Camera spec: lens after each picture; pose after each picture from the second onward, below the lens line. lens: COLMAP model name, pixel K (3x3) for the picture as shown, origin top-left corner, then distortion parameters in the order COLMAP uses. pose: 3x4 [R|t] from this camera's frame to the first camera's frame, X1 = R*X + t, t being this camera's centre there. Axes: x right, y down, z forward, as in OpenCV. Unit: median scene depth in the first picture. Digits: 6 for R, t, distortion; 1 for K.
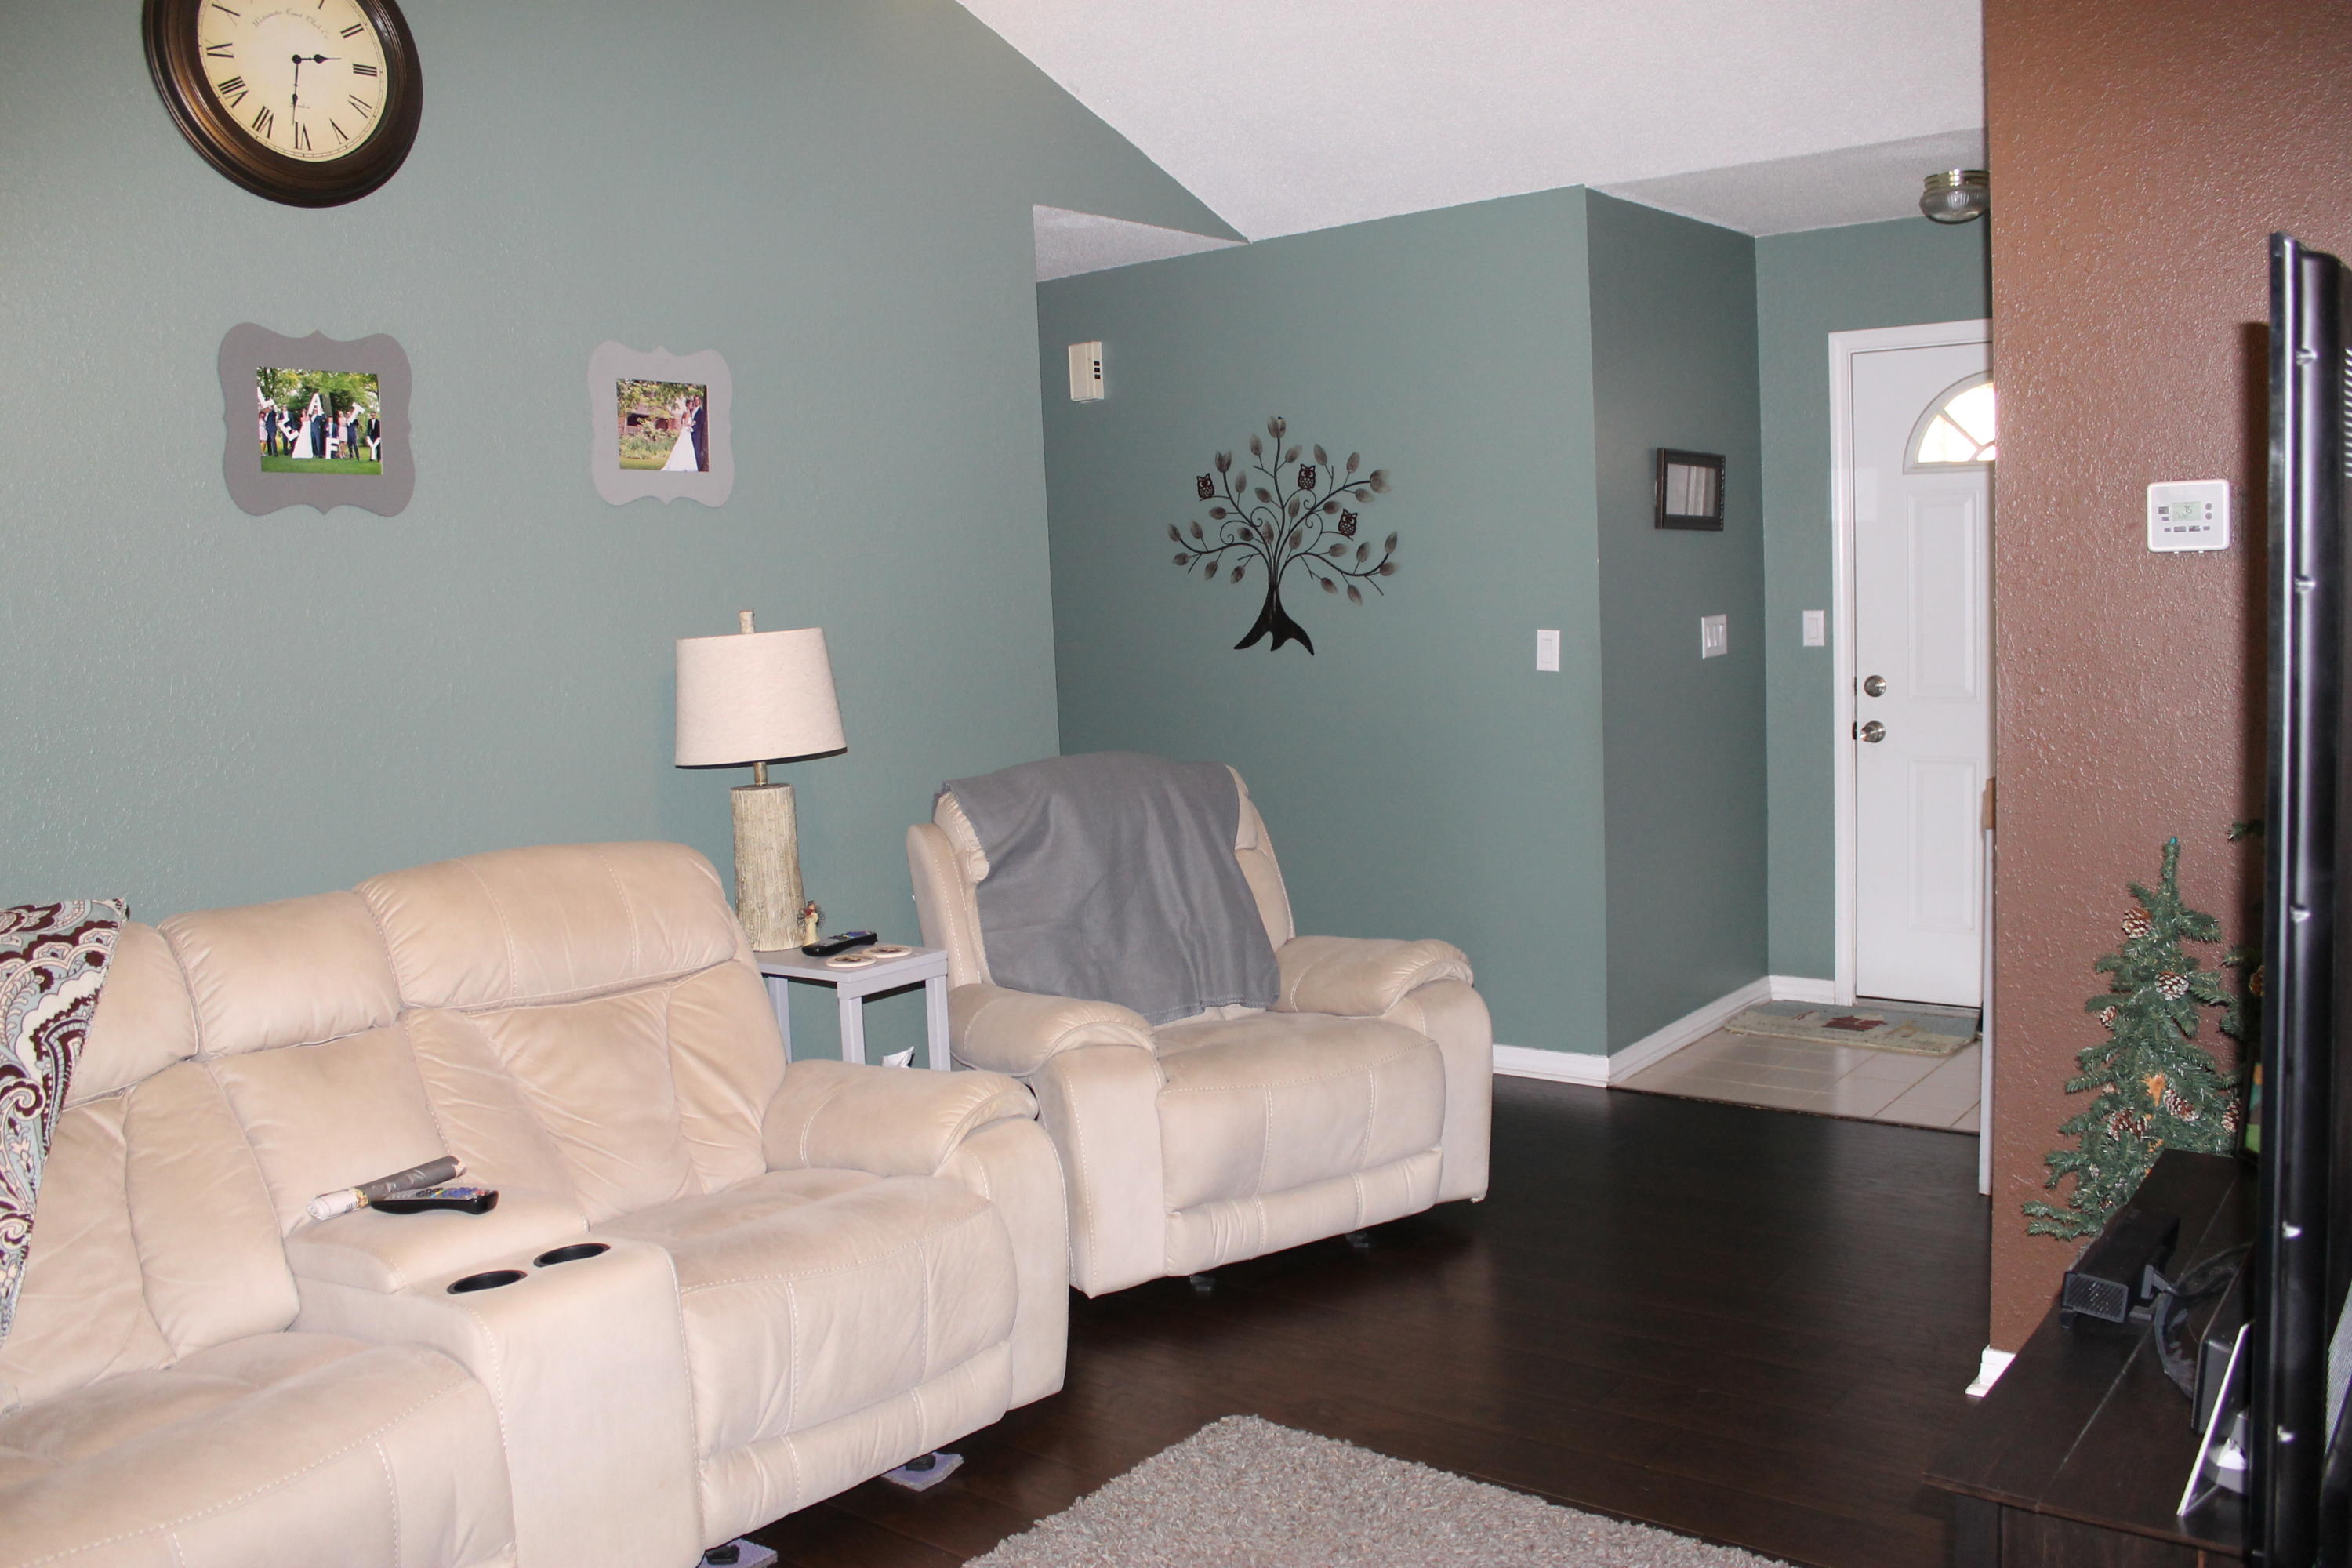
lens RADIAL K [[1999.7, 0, 1202.7], [0, 1999.7, 775.9], [0, 0, 1]] dist [-0.155151, 0.134106]
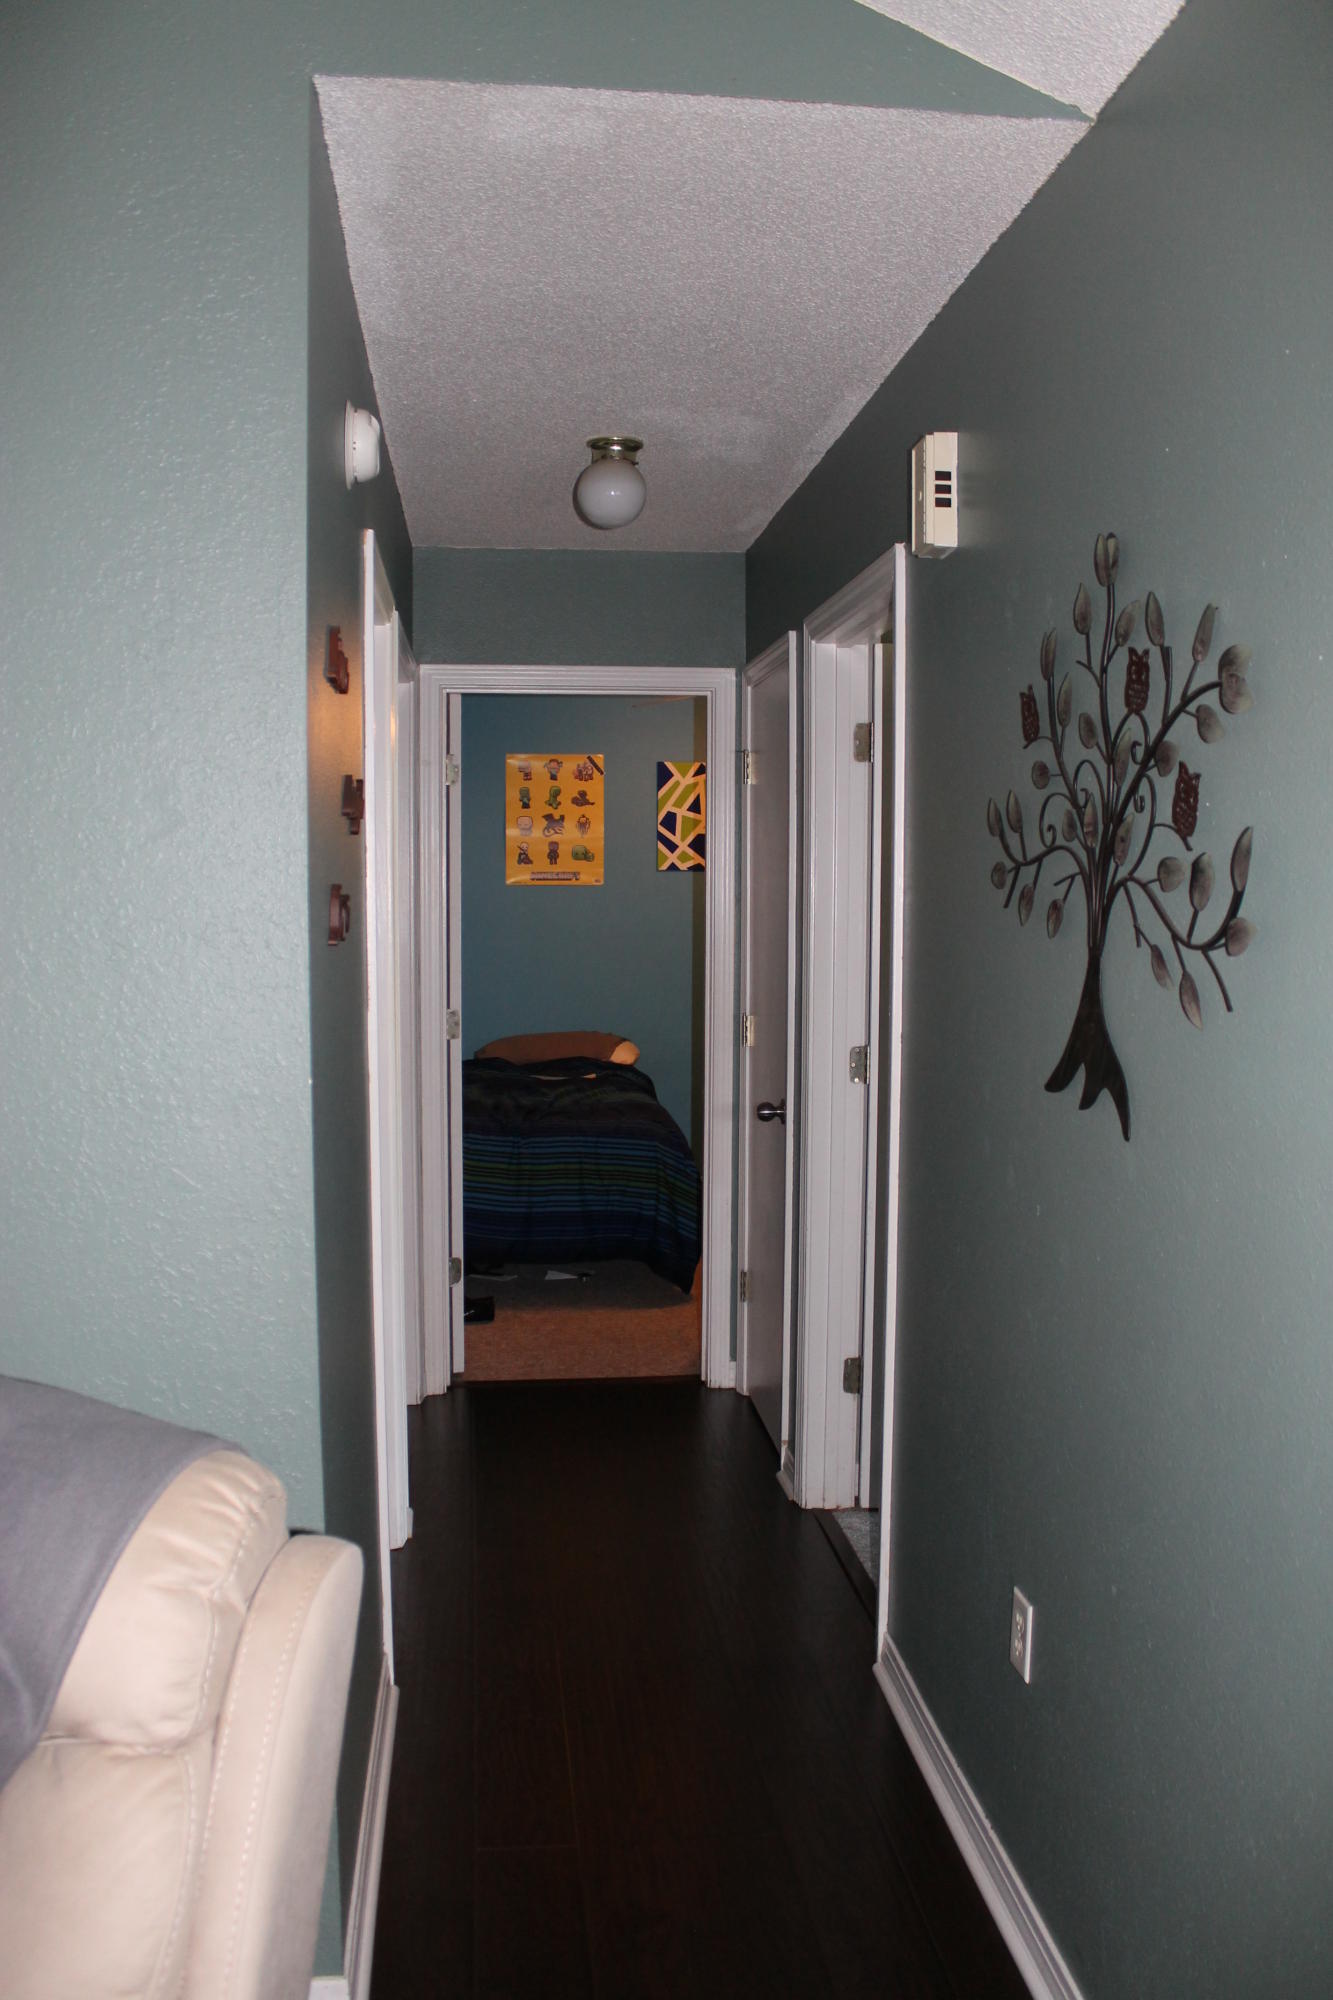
lens RADIAL K [[1675.3, 0, 666.5], [0, 1675.3, 1000.0], [0, 0, 1]] dist [-0.165163, 0.150765]
pose [[0.696549, 0.101627, -0.710276, 0.323600], [-0.110288, 0.993319, 0.033969, -0.129821], [0.708982, 0.054674, 0.703104, 1.038830]]
